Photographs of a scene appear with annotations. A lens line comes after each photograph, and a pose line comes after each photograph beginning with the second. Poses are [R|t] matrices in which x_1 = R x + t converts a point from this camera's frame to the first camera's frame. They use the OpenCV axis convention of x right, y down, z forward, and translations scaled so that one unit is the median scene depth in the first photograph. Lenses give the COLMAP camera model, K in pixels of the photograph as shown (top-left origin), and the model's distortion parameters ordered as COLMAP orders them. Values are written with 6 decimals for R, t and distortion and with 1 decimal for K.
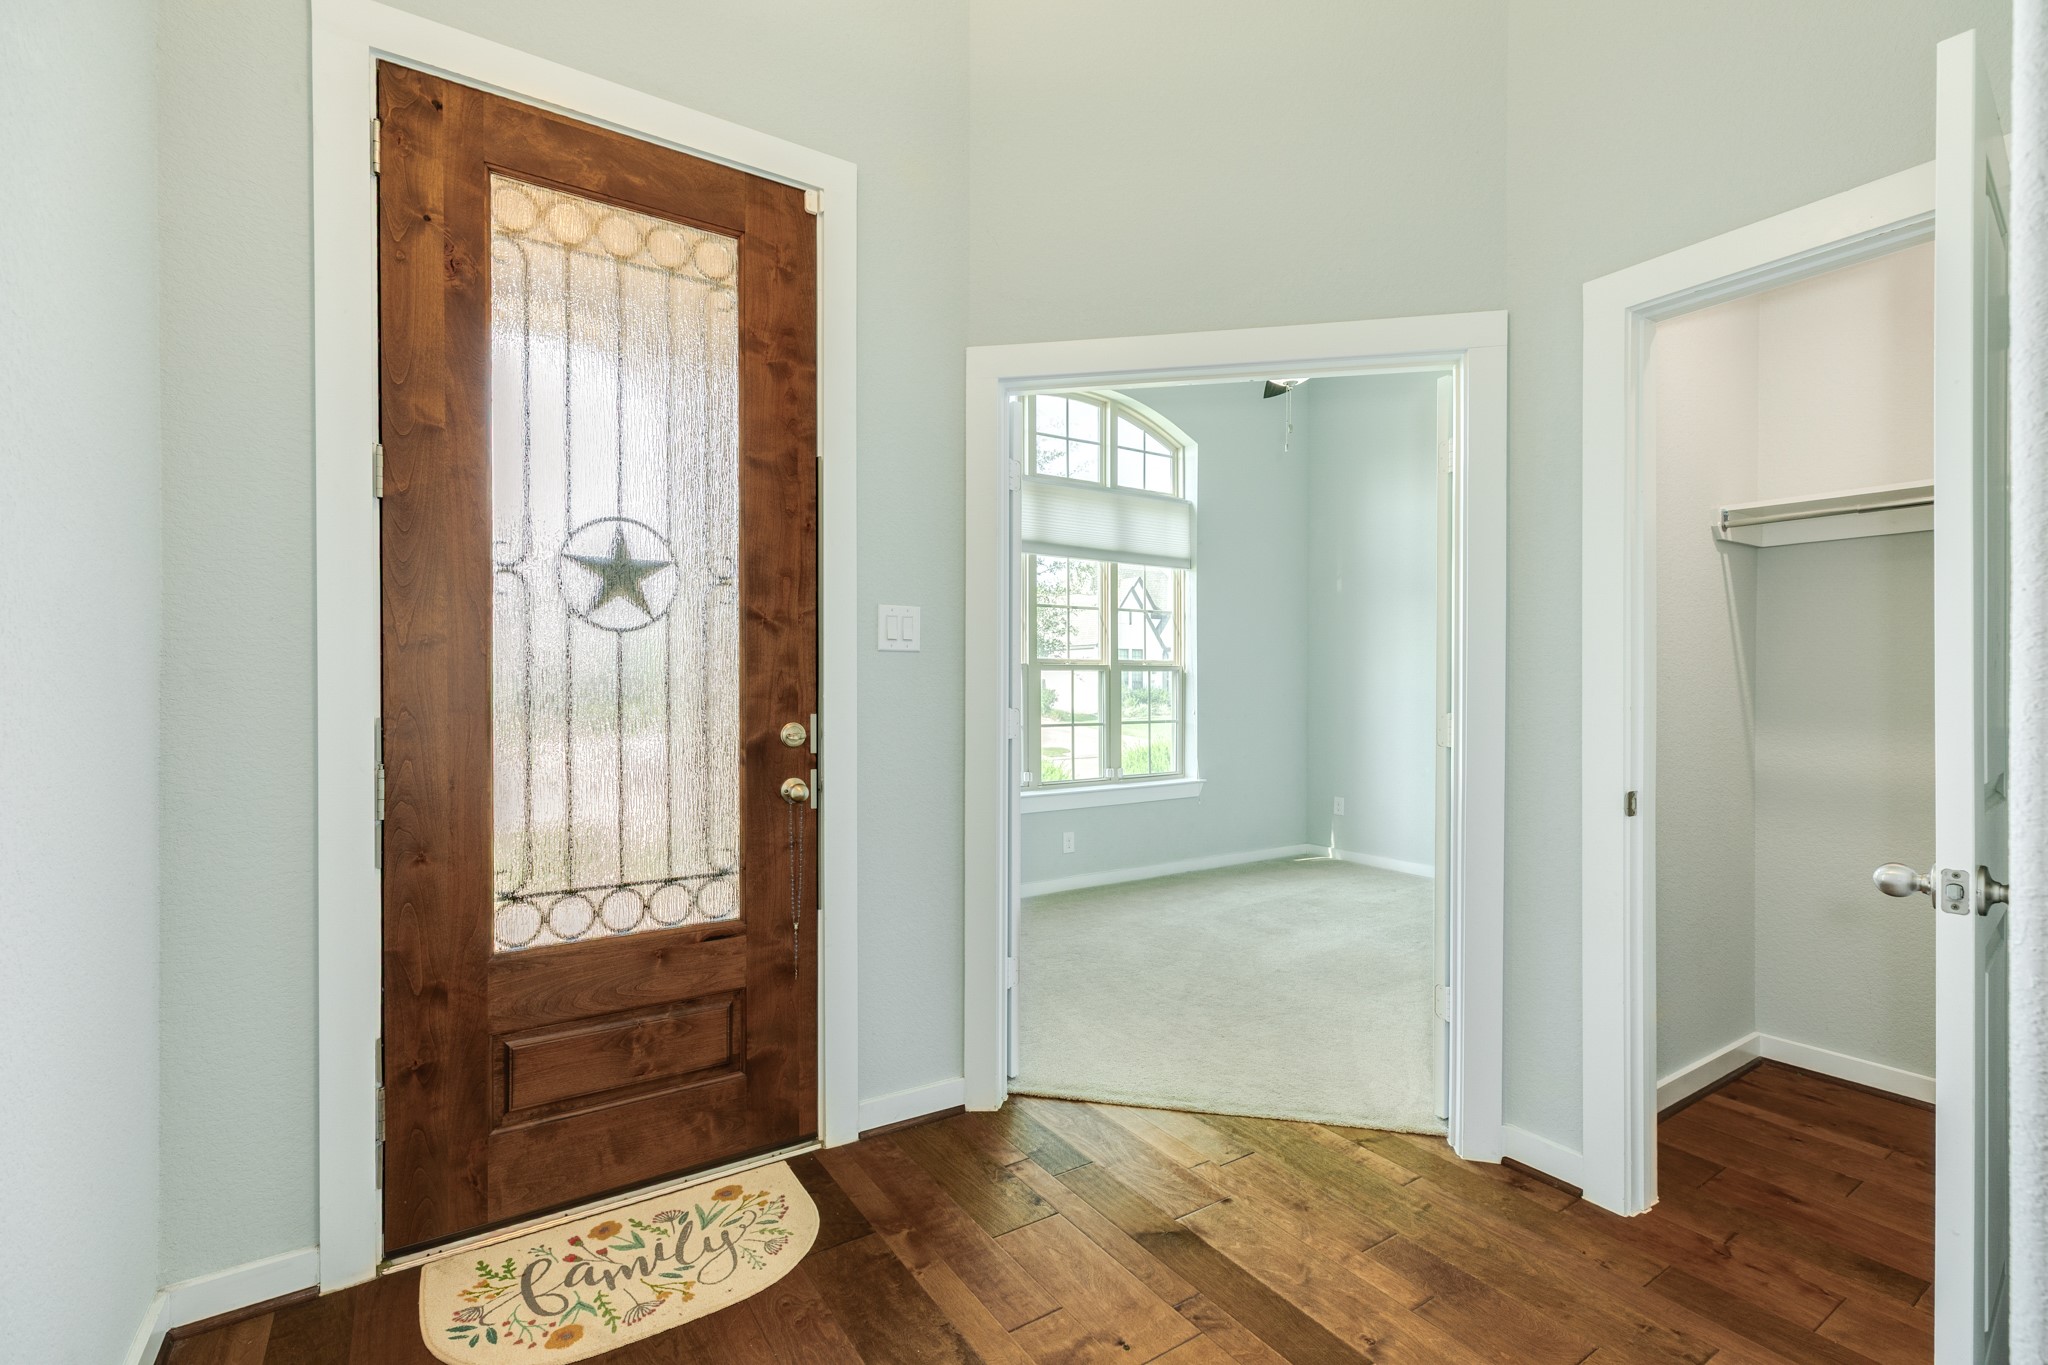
lens RADIAL K [[922.0, 0, 1021.5], [0, 922.0, 687.0], [0, 0, 1]] dist [0.002881, 0.000564]
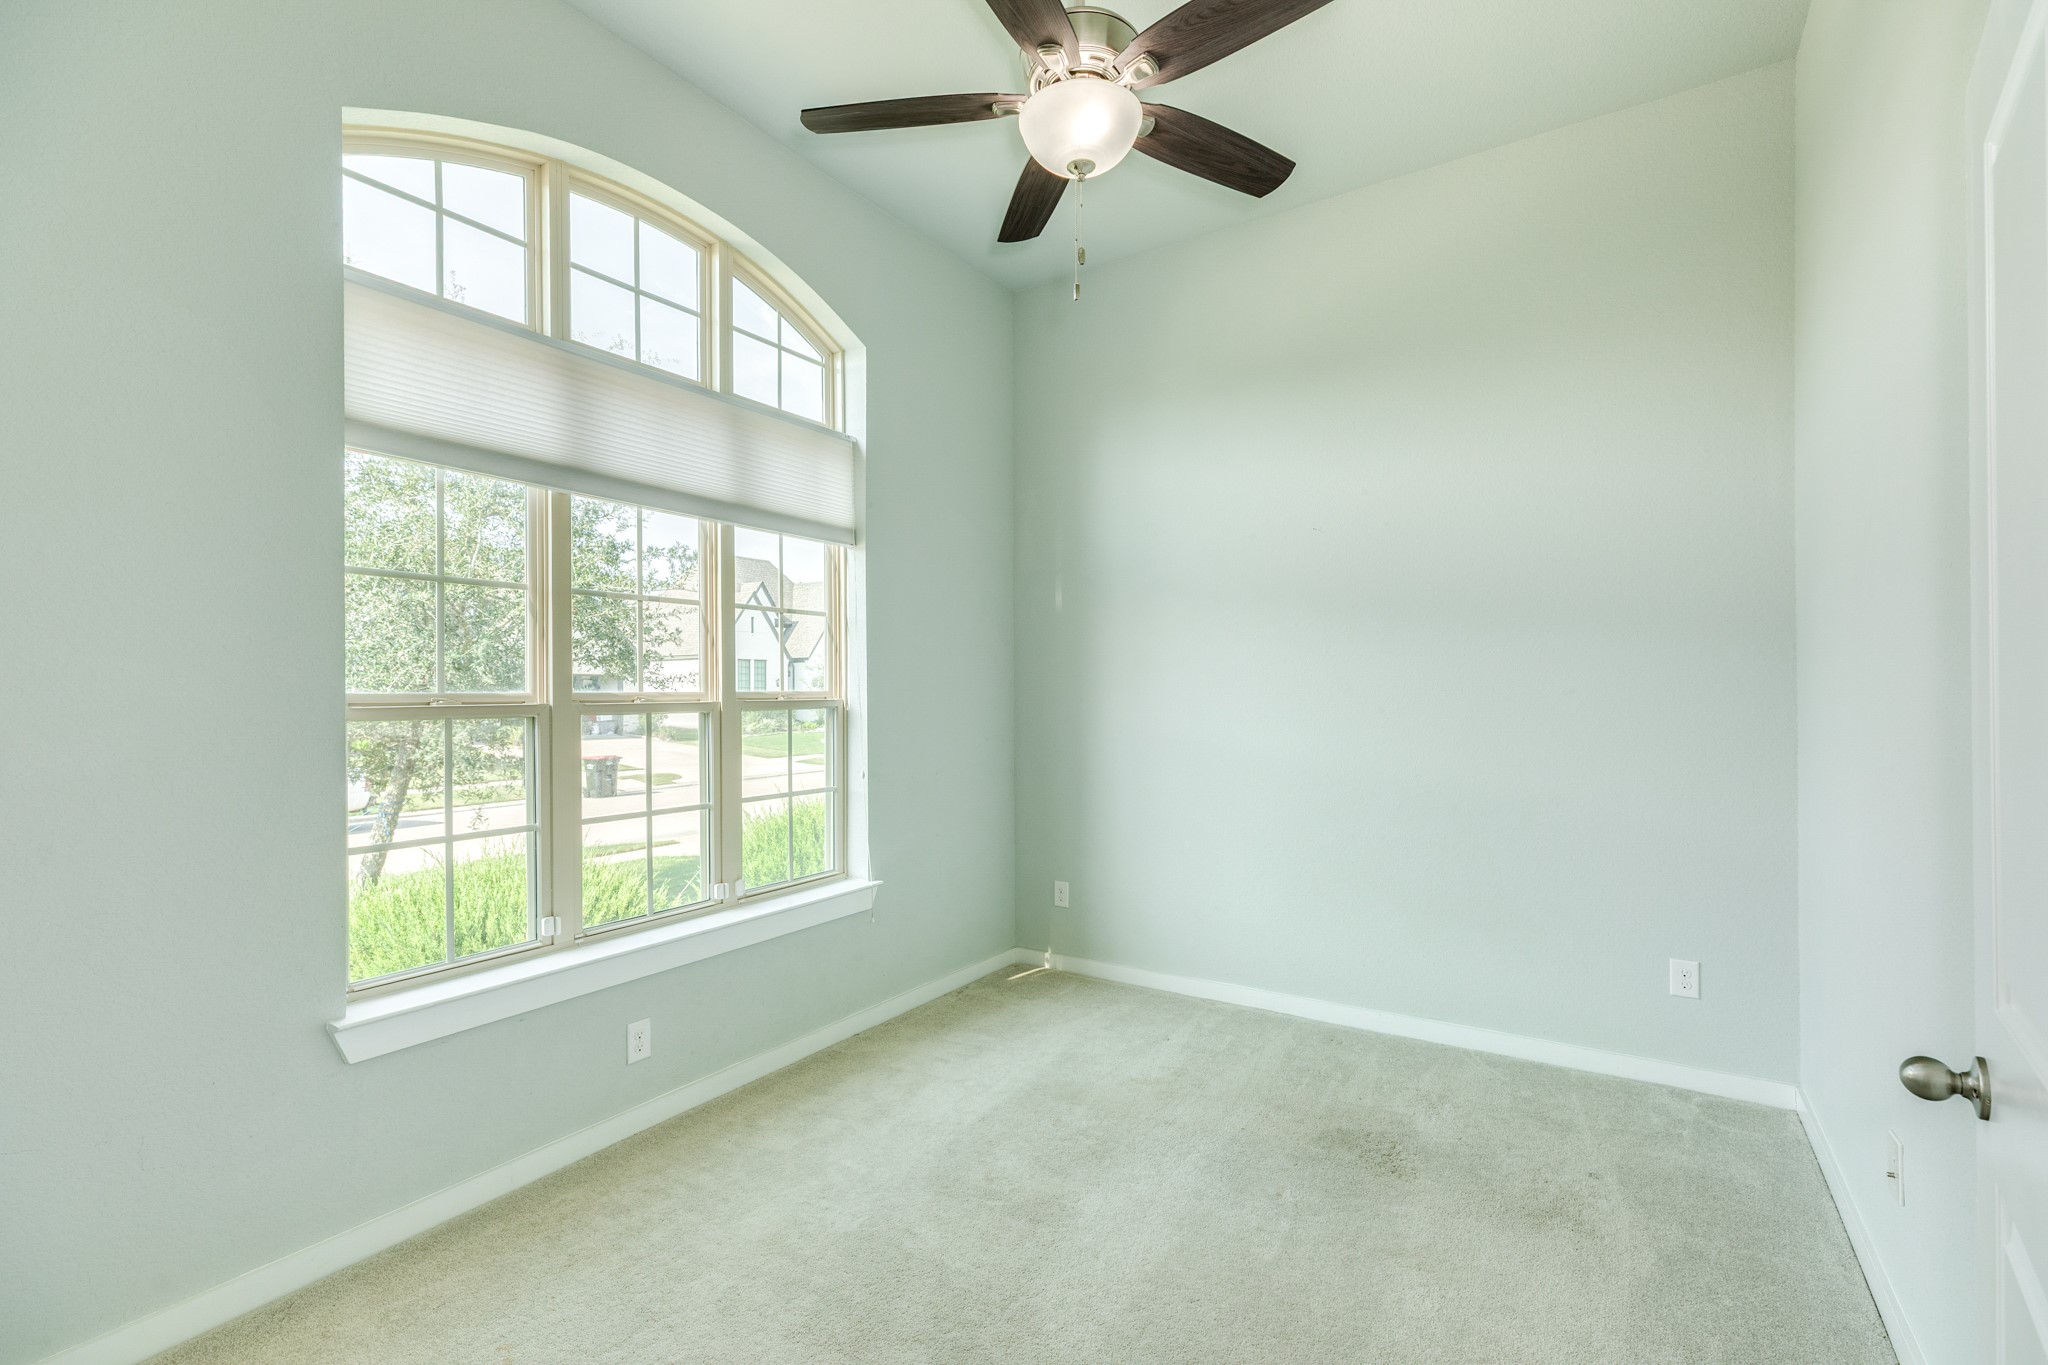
lens RADIAL K [[922.0, 0, 1021.5], [0, 922.0, 687.0], [0, 0, 1]] dist [0.002881, 0.000564]
pose [[0.920303, -0.003143, 0.391195, 0.054962], [0.007275, 0.999932, -0.009080, -0.033786], [-0.391140, 0.011202, 0.920263, 0.500934]]
